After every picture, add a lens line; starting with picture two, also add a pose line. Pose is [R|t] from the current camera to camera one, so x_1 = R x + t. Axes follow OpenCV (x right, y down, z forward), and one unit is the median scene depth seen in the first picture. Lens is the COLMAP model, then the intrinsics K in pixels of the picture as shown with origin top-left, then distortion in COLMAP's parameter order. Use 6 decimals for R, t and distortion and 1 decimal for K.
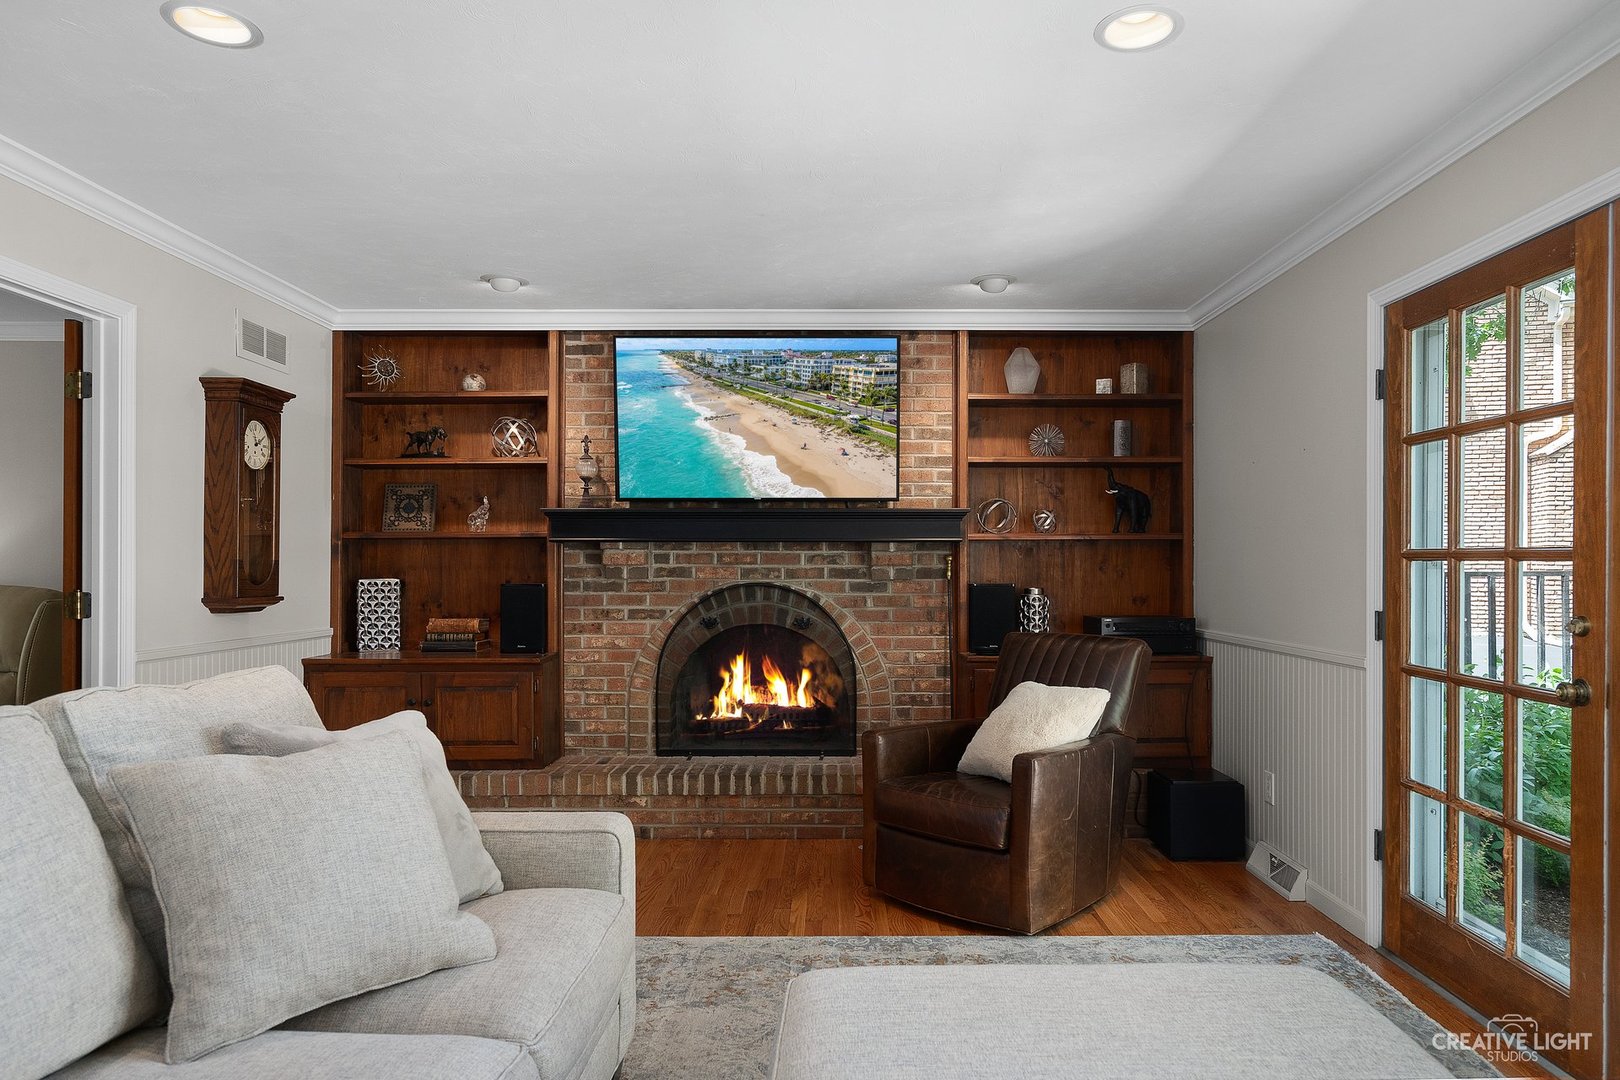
lens RADIAL K [[1009.3, 0, 810.6], [0, 1009.3, 553.7], [0, 0, 1]] dist [0.000640, 0.000077]
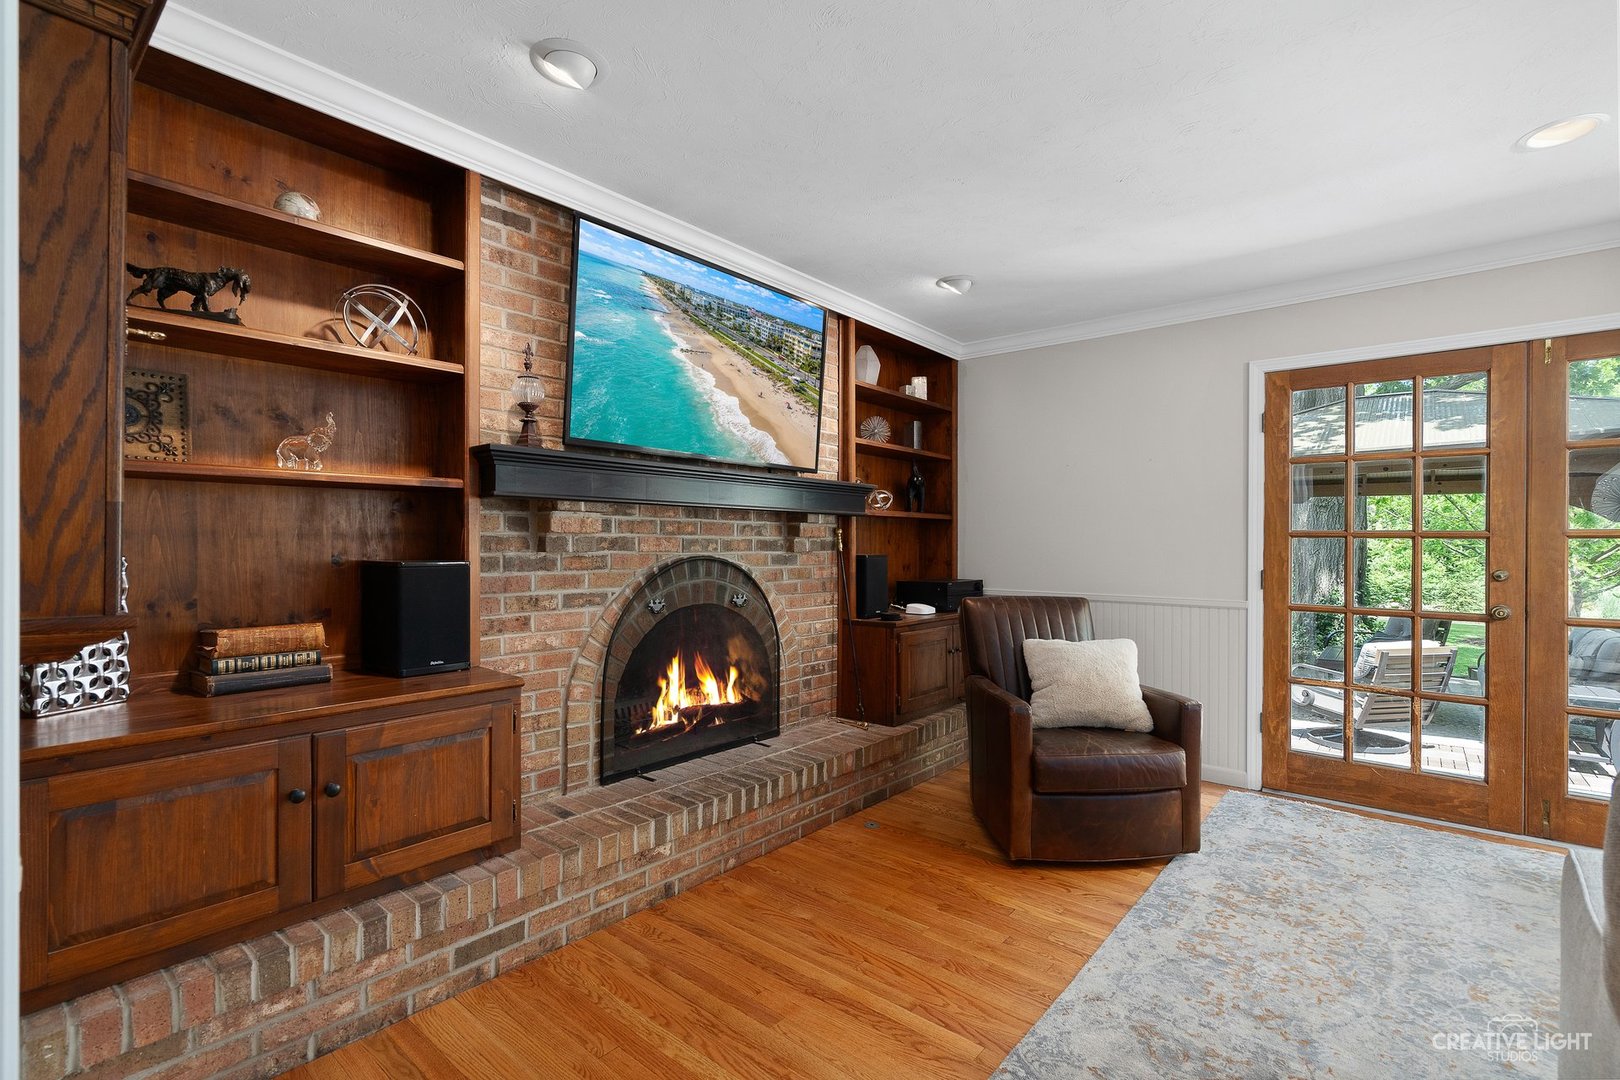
lens RADIAL K [[752.9, 0, 809.3], [0, 752.9, 539.6], [0, 0, 1]] dist [-0.004485, 0.000728]
pose [[0.636535, 0.006962, 0.771216, -0.488292], [-0.015328, 0.999876, 0.003624, 0.010834], [-0.771096, -0.014128, 0.636563, 0.519944]]
